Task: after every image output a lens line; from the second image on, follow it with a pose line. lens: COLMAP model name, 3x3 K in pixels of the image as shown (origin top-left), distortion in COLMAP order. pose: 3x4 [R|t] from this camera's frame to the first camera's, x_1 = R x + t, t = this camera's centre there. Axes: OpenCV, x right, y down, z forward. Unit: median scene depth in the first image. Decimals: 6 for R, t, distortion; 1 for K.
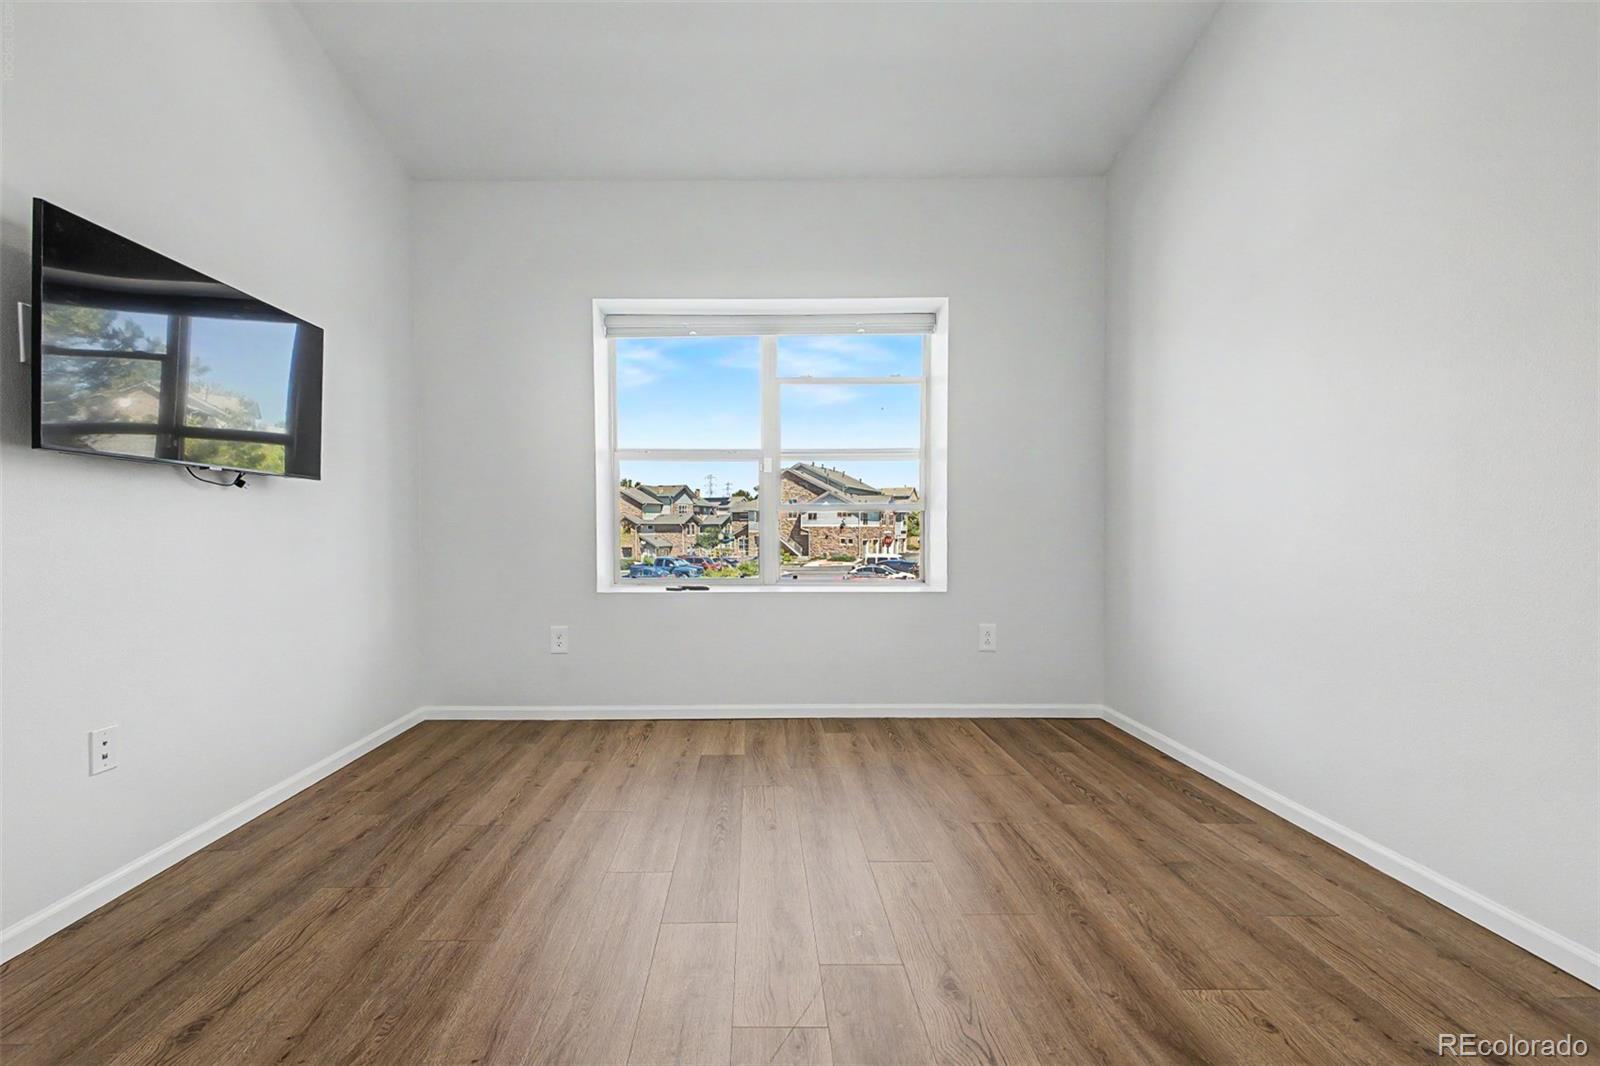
lens RADIAL K [[669.8, 0, 756.4], [0, 669.8, 536.0], [0, 0, 1]] dist [0.019044, -0.000497]
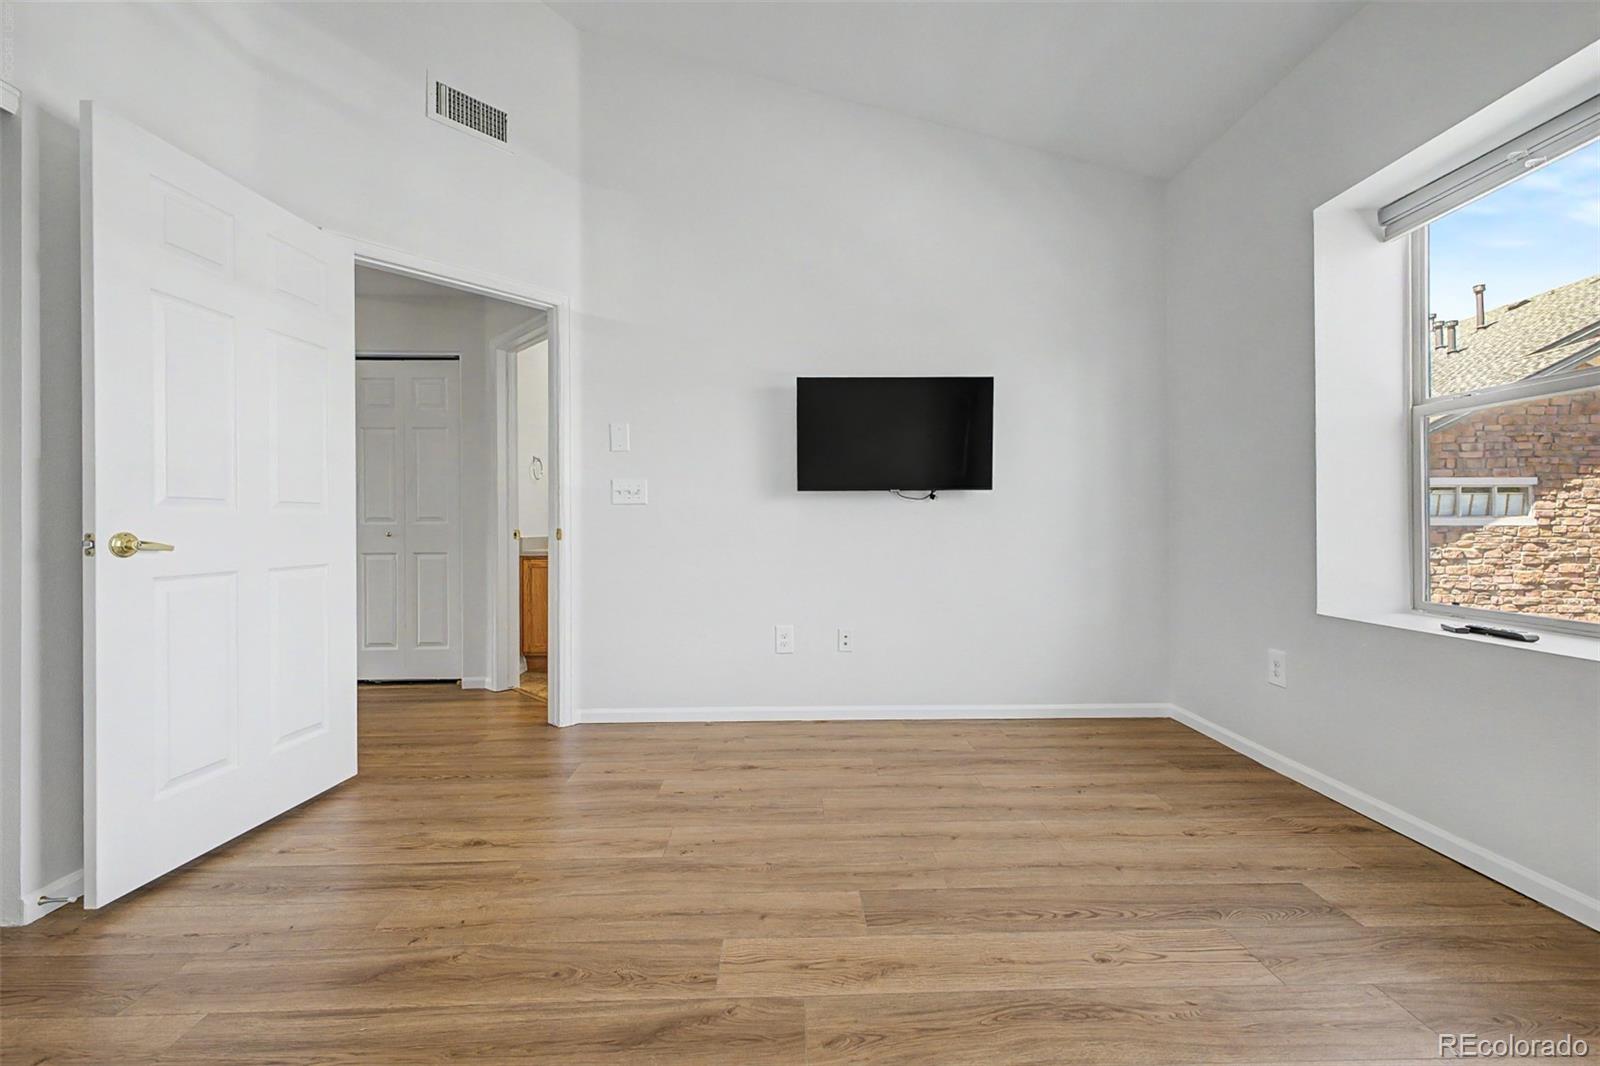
lens RADIAL K [[633.3, 0, 800.2], [0, 633.3, 527.9], [0, 0, 1]] dist [0.009967, -0.005478]
pose [[0.013033, 0.004390, -0.999905, 0.433514], [-0.007690, 0.999961, 0.004290, -0.006876], [0.999885, 0.007634, 0.013066, 0.437602]]
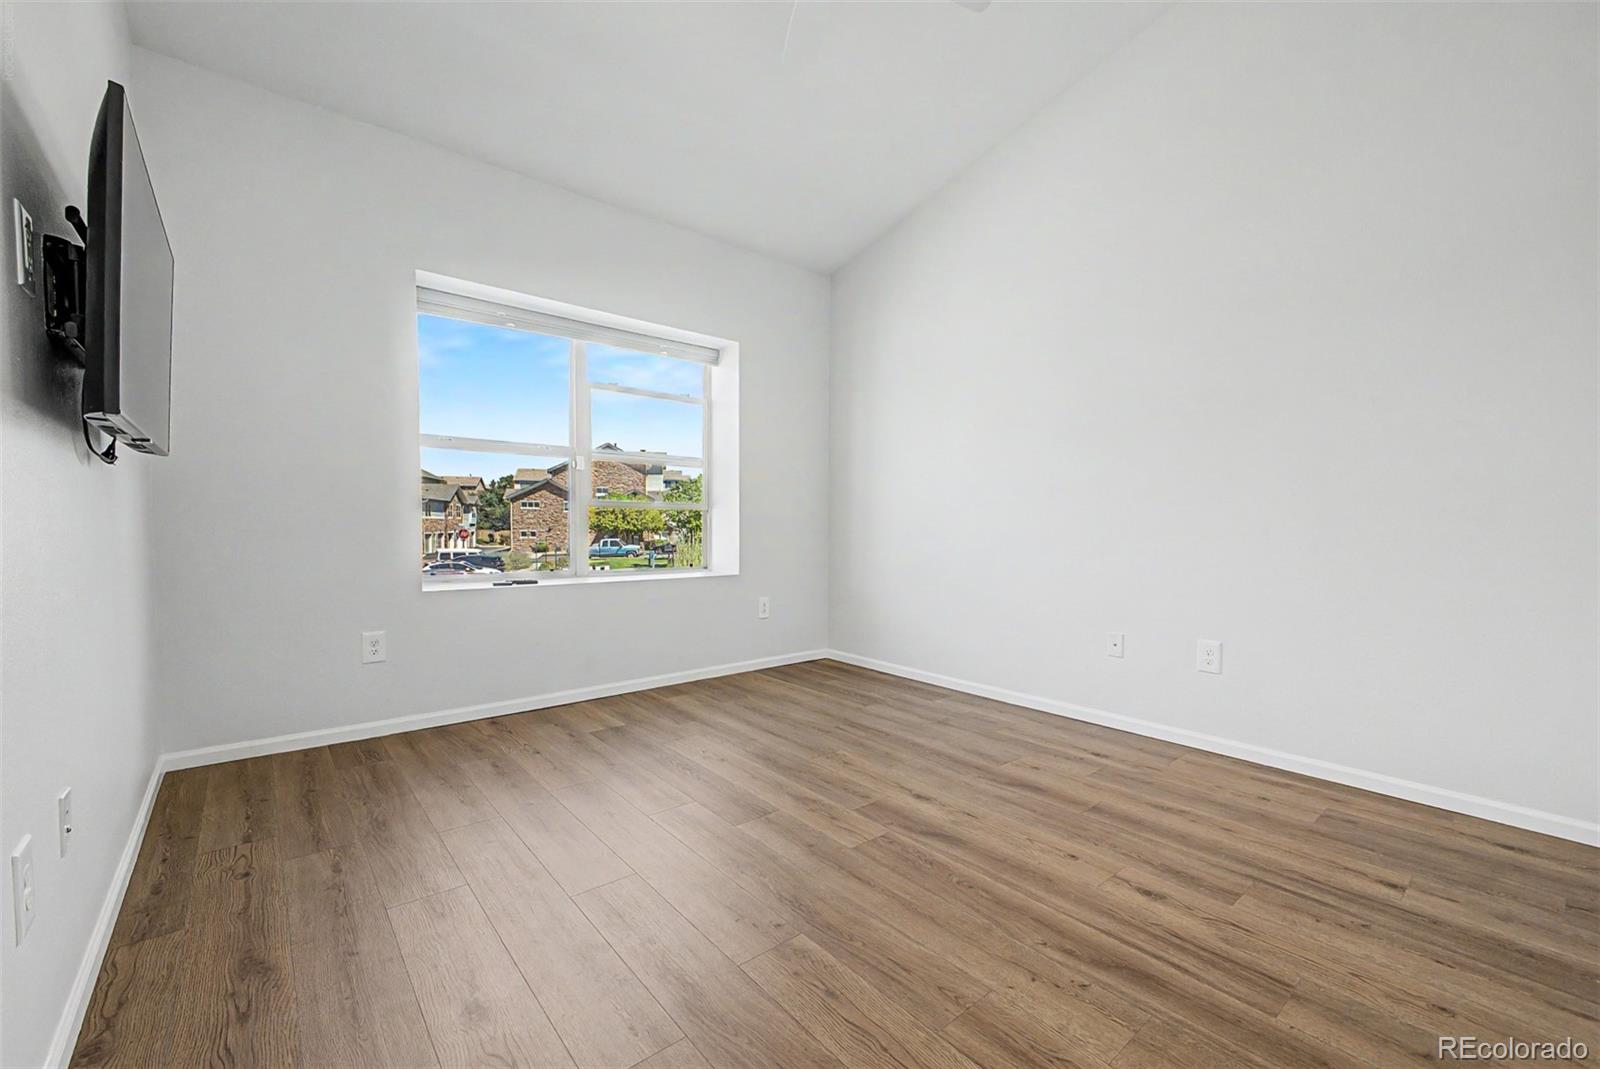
lens RADIAL K [[661.3, 0, 800.0], [0, 661.3, 534.5], [0, 0, 1]] dist [0.021146, 0.000000]
pose [[0.768297, -0.001329, 0.640092, -0.428484], [-0.003591, 0.999973, 0.006386, -0.001558], [-0.640083, -0.007204, 0.768272, -0.035482]]
